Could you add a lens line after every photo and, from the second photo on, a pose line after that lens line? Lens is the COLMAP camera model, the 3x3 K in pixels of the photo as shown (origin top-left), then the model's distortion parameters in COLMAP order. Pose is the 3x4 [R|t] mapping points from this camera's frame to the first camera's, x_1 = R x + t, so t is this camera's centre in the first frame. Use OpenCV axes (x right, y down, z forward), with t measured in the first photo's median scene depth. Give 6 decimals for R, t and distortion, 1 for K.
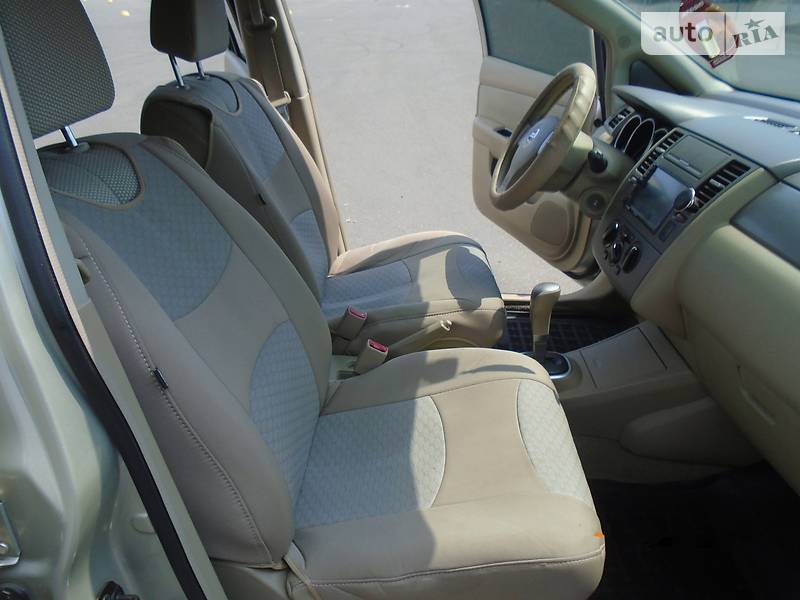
lens RADIAL K [[609.8, 0, 396.1], [0, 609.8, 296.7], [0, 0, 1]] dist [-0.028251, 0.018304]
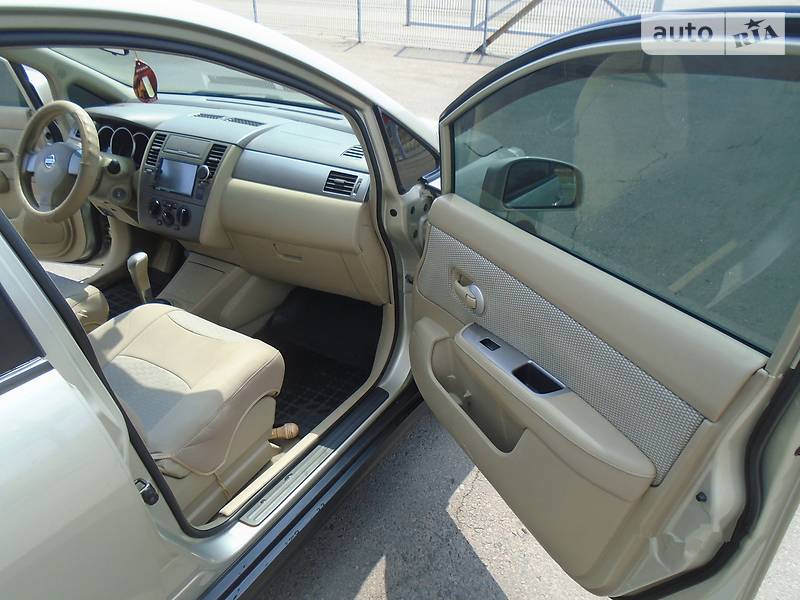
lens RADIAL K [[609.8, 0, 394.2], [0, 609.8, 300.6], [0, 0, 1]] dist [-0.028251, 0.018304]
pose [[0.502972, -0.437698, 0.745278, -0.611320], [0.389534, 0.884545, 0.256601, -0.060757], [-0.771545, 0.161248, 0.615400, -0.374199]]
